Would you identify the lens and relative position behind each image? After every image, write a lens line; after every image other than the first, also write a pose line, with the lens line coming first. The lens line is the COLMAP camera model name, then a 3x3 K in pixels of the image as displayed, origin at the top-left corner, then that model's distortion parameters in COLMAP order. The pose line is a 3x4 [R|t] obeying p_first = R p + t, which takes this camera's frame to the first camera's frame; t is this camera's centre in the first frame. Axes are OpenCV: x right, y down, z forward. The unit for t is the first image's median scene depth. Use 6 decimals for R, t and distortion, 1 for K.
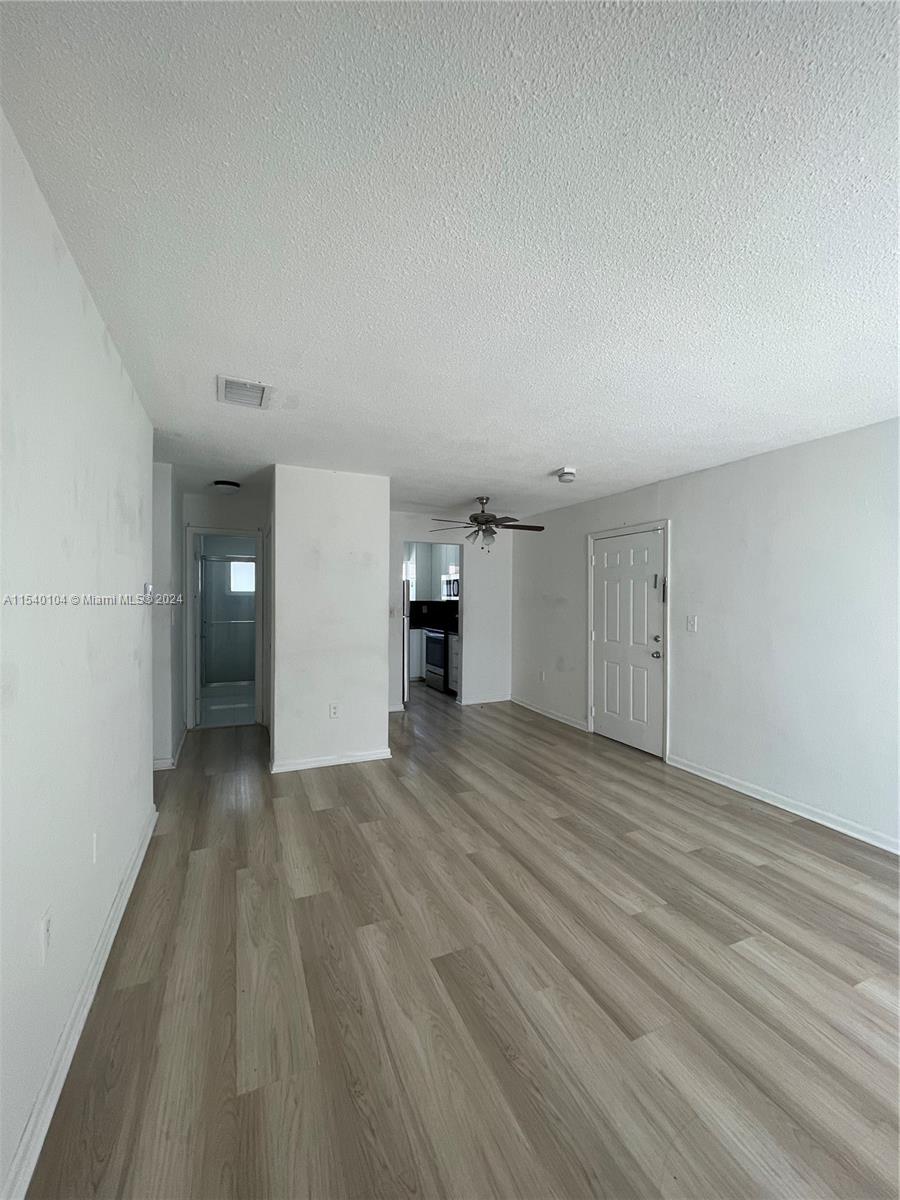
lens RADIAL K [[485.8, 0, 450.0], [0, 485.8, 600.0], [0, 0, 1]] dist [0.000520, 0.000068]
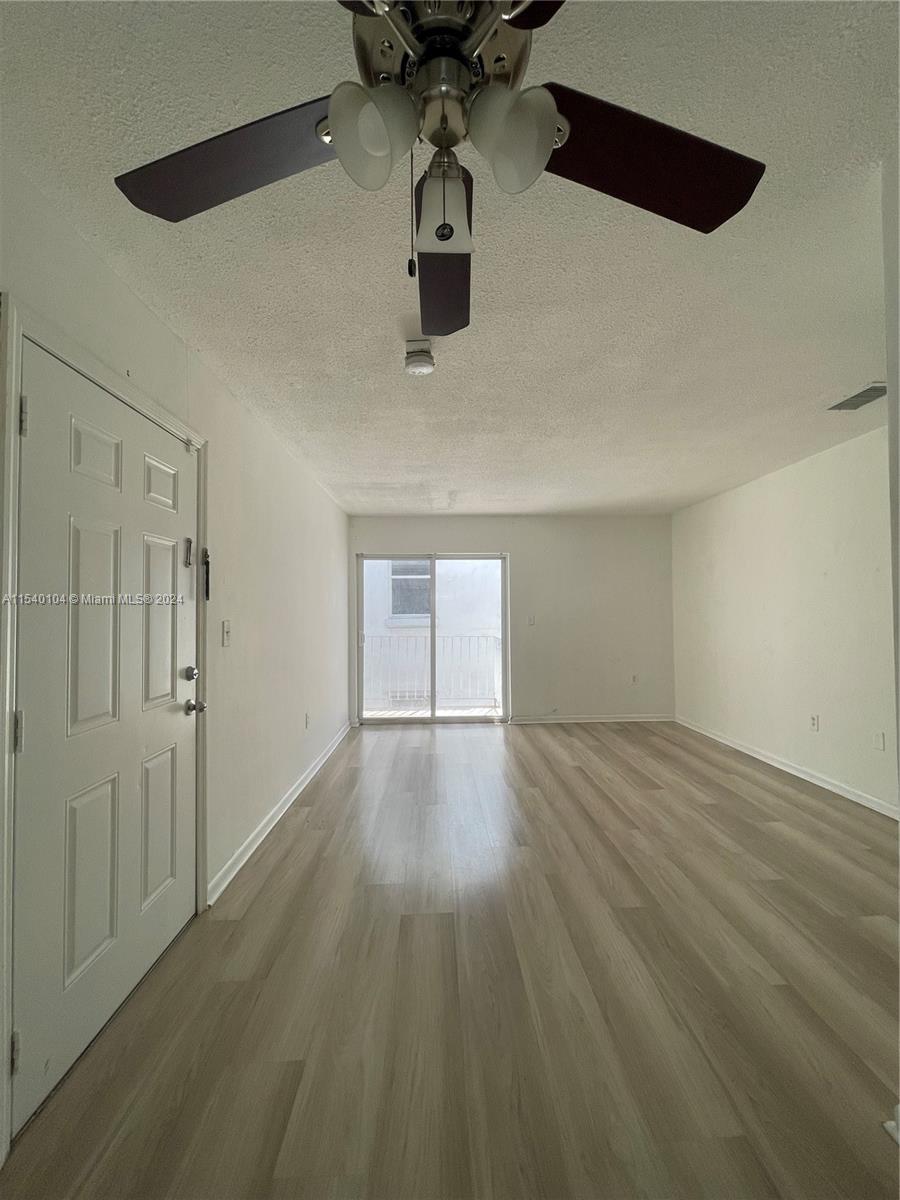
lens RADIAL K [[485.8, 0, 450.0], [0, 485.8, 600.0], [0, 0, 1]] dist [0.000520, 0.000068]
pose [[-0.926130, 0.007569, 0.377129, 0.012846], [0.000951, 0.999842, -0.017731, 0.025049], [-0.377204, -0.016063, -0.925991, 2.171412]]
